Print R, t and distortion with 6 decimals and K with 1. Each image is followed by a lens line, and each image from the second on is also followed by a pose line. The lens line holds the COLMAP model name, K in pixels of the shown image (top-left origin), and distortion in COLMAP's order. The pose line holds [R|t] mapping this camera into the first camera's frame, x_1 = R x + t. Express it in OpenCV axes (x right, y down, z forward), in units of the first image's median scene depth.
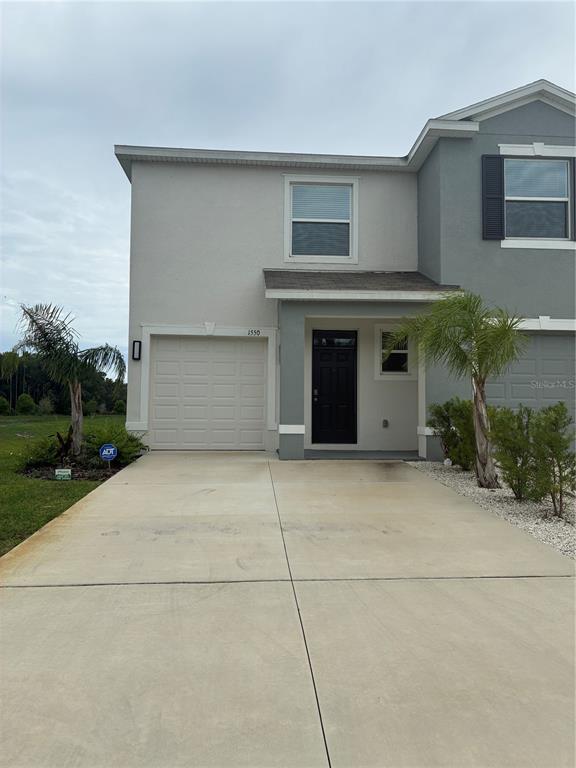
lens RADIAL K [[579.2, 0, 288.9], [0, 579.2, 381.2], [0, 0, 1]] dist [0.027158, -0.013587]
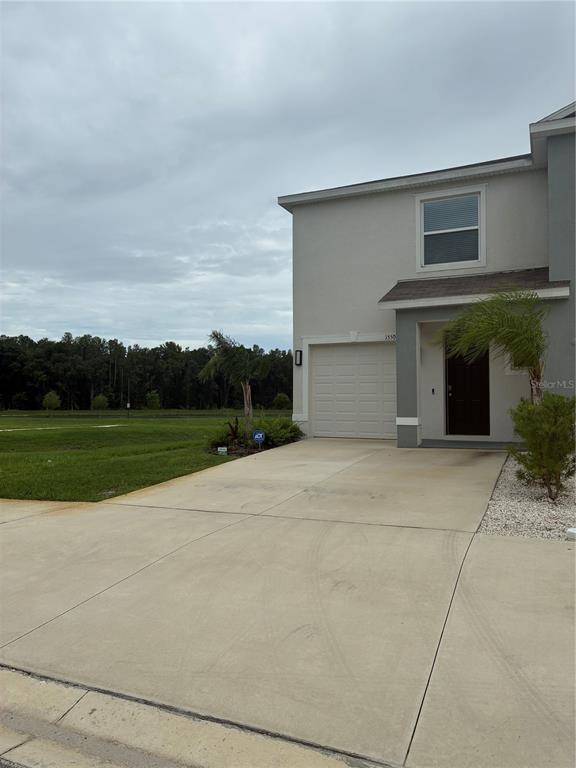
lens RADIAL K [[579.2, 0, 286.4], [0, 579.2, 384.9], [0, 0, 1]] dist [0.027158, -0.013587]
pose [[0.882052, -0.022316, -0.470624, 0.297091], [0.029565, 0.999531, 0.008014, -0.004862], [0.470224, -0.020983, 0.882298, -0.117229]]
